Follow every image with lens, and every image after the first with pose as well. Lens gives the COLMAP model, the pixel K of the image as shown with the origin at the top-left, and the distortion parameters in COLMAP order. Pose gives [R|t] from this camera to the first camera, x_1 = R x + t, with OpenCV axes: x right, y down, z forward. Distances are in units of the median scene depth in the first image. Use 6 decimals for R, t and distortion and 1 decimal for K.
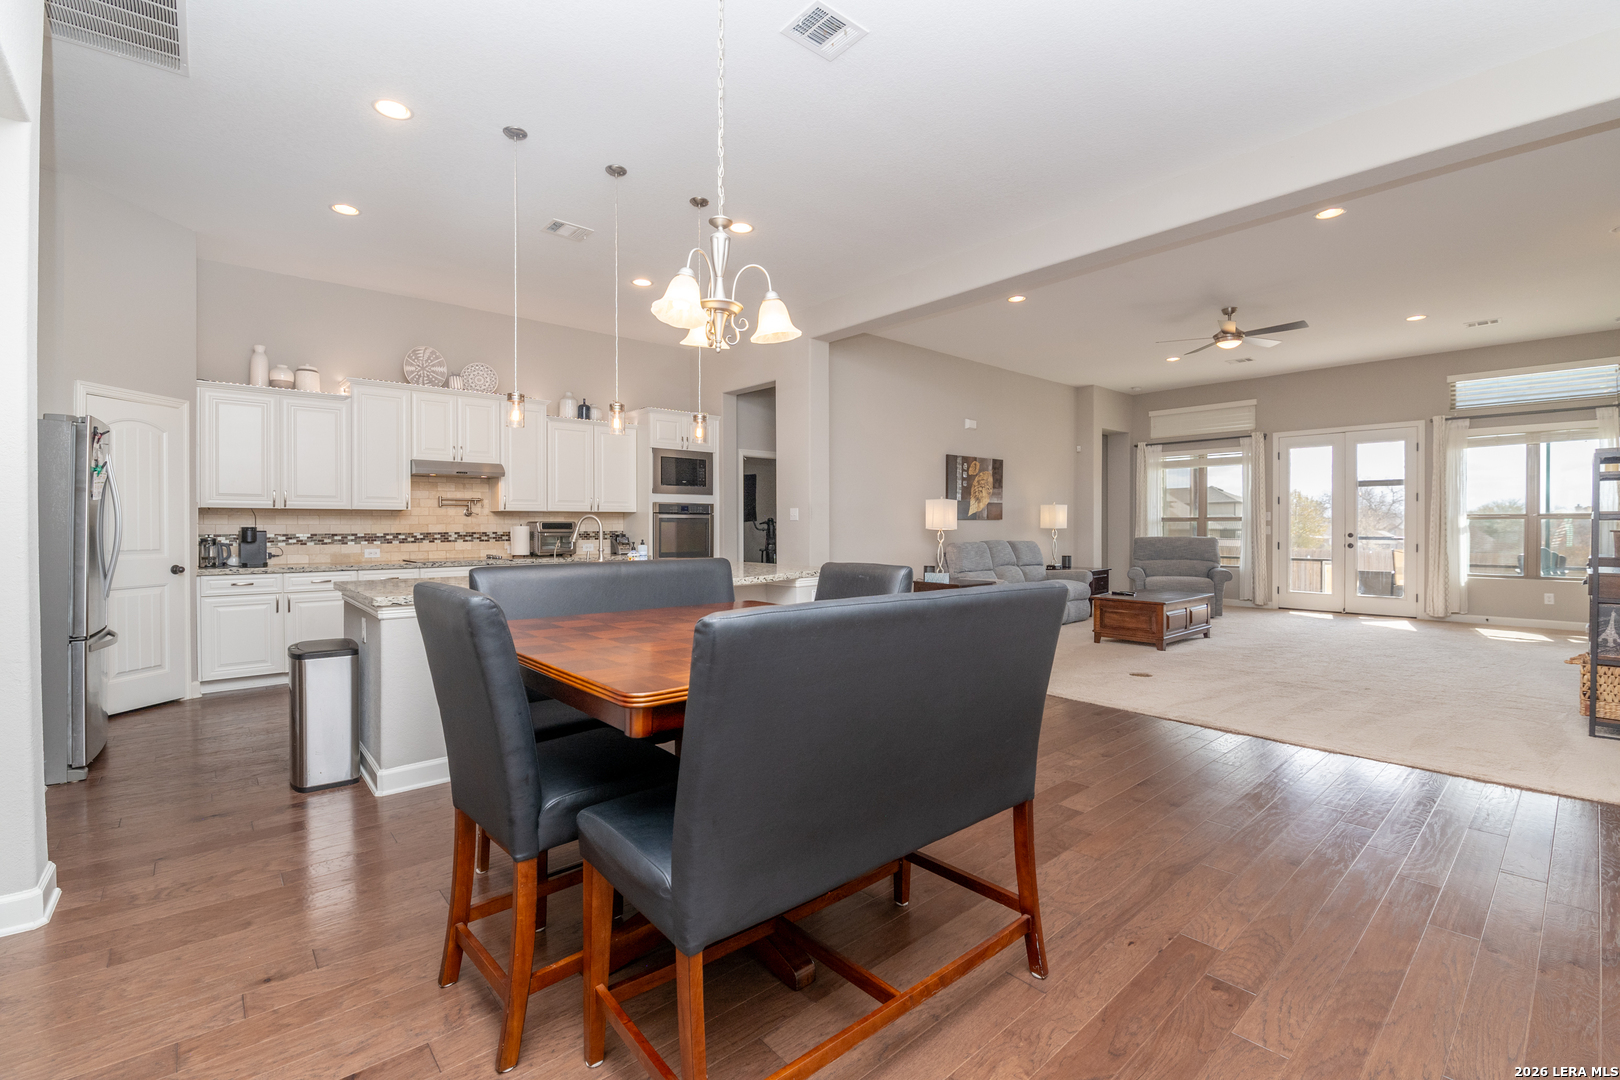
lens RADIAL K [[740.3, 0, 810.6], [0, 740.3, 533.2], [0, 0, 1]] dist [-0.004354, -0.000283]
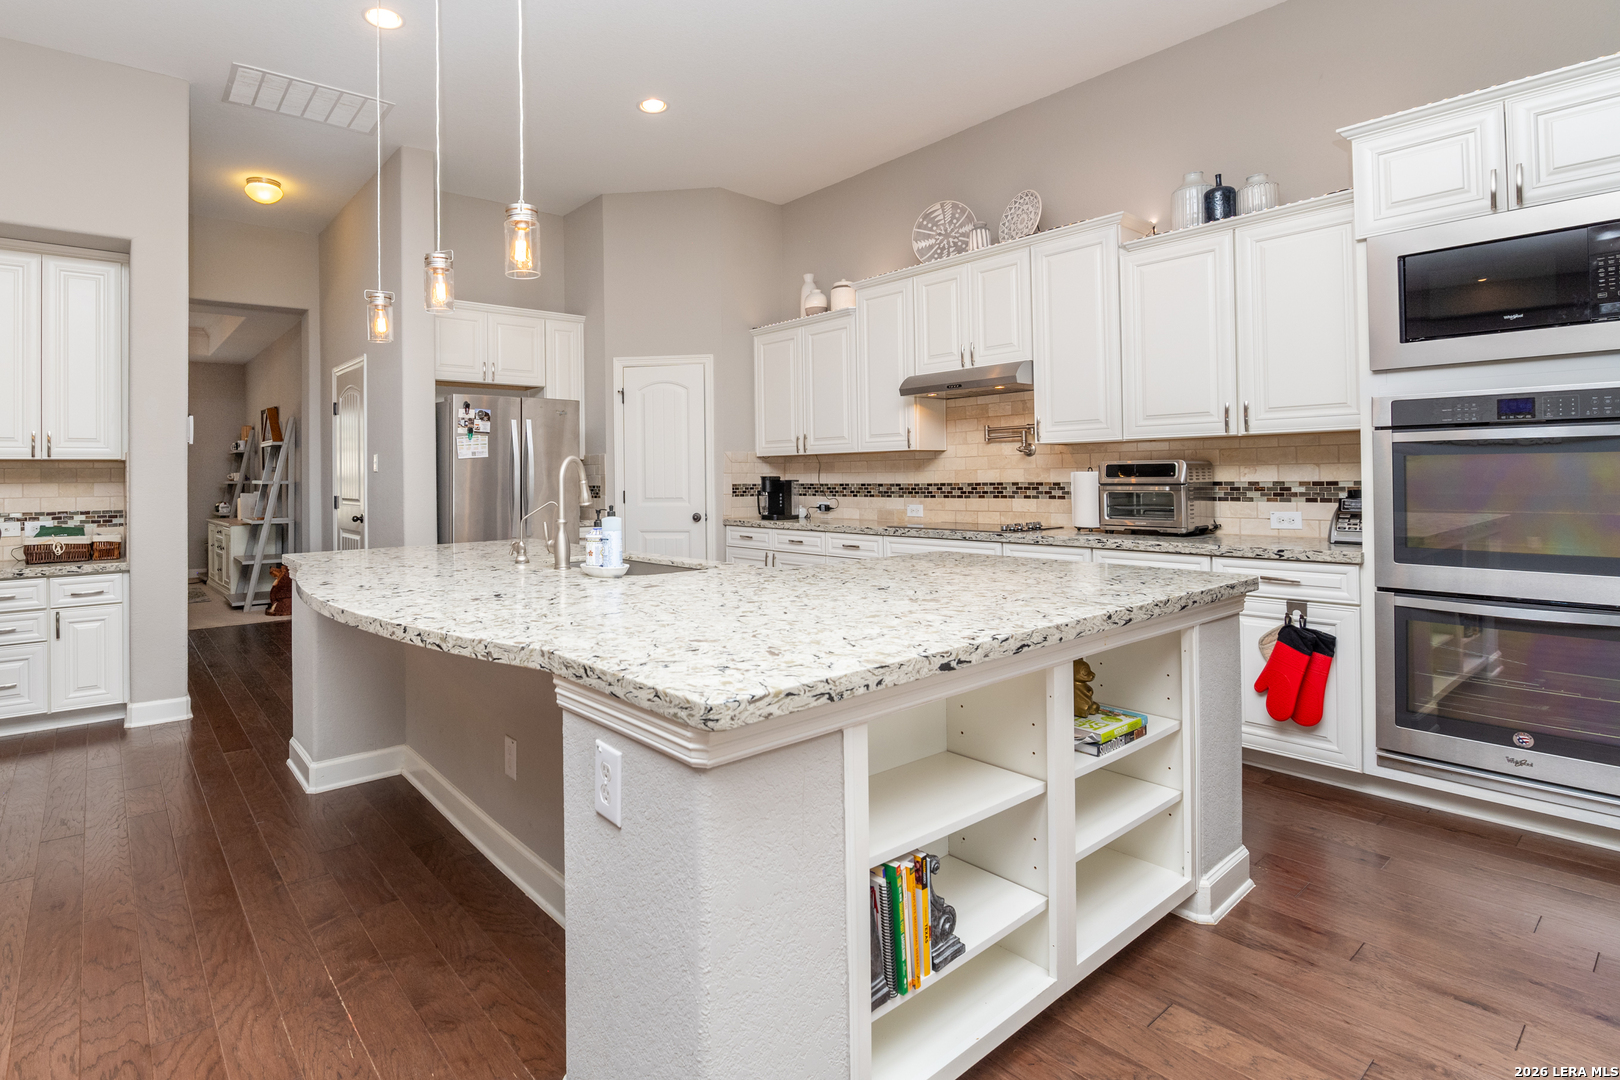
lens RADIAL K [[794.5, 0, 746.7], [0, 794.5, 457.2], [0, 0, 1]] dist [0.003093, 0.000283]
pose [[-0.051569, -0.019063, -0.998487, 0.167407], [0.009208, 0.999766, -0.019563, -0.010369], [0.998627, -0.010203, -0.051382, 0.750886]]
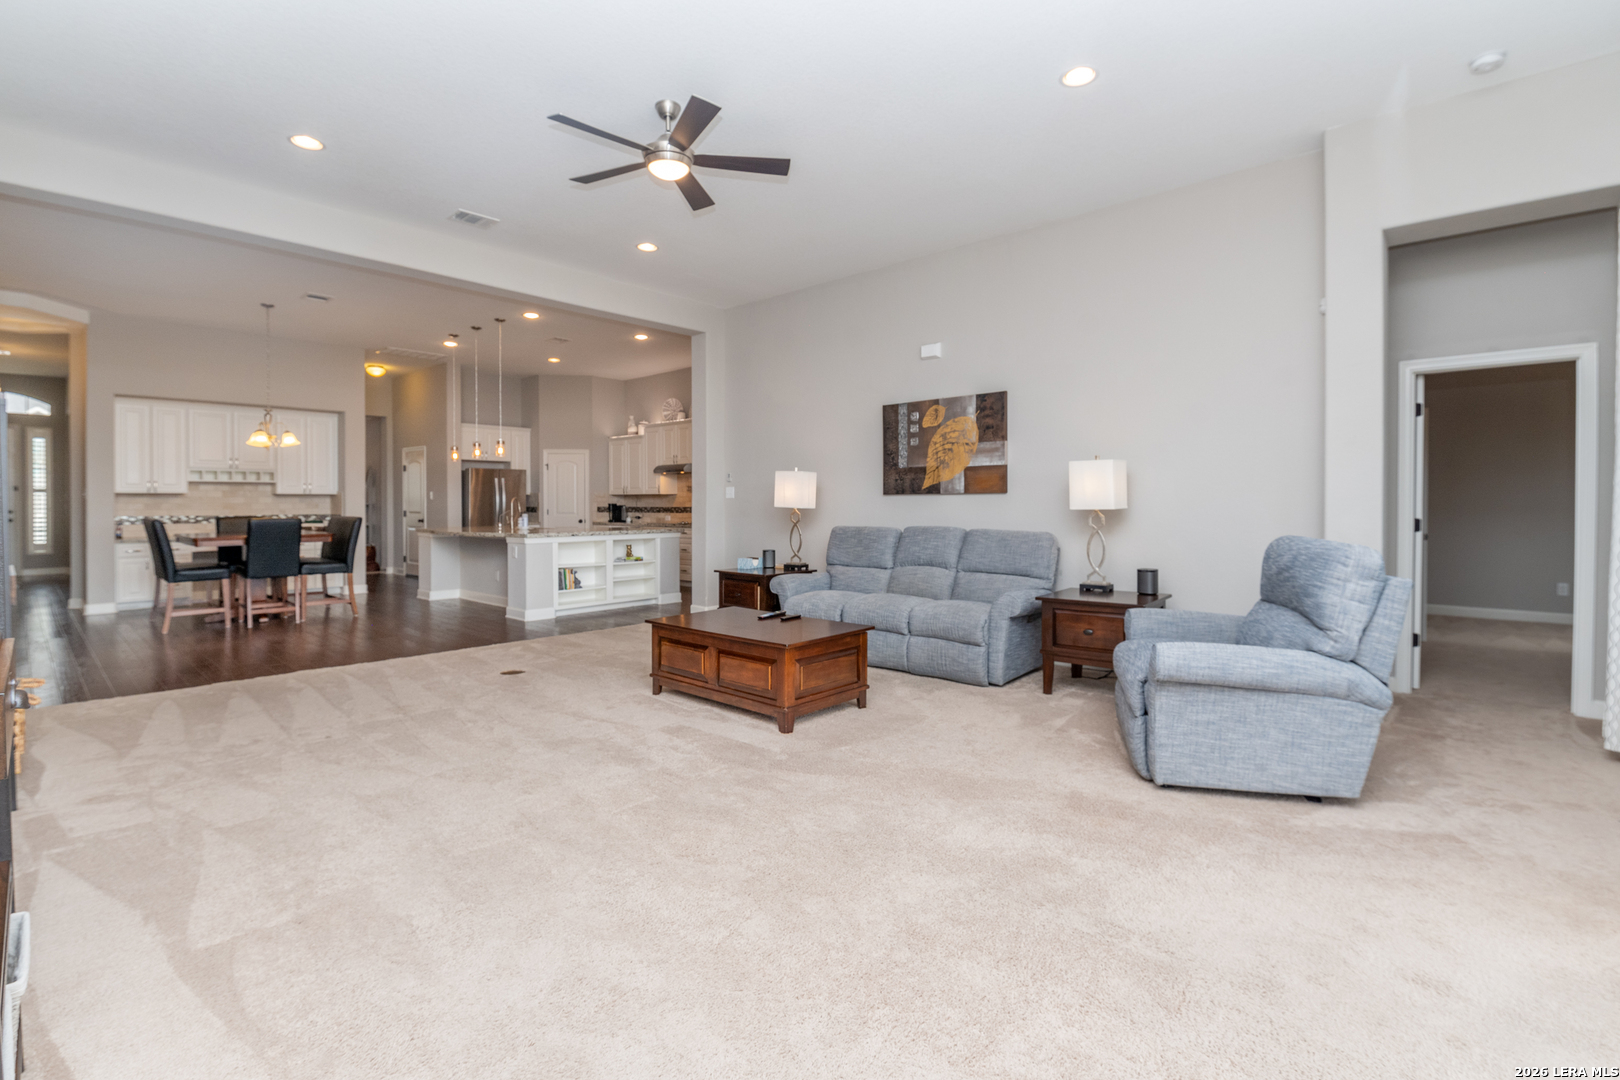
lens RADIAL K [[750.0, 0, 839.7], [0, 750.0, 499.2], [0, 0, 1]] dist [0.002171, 0.000053]
pose [[0.106954, -0.000535, -0.994264, 1.090957], [-0.002071, 0.999998, -0.000761, -0.016135], [0.994262, 0.002140, 0.106952, 1.047156]]
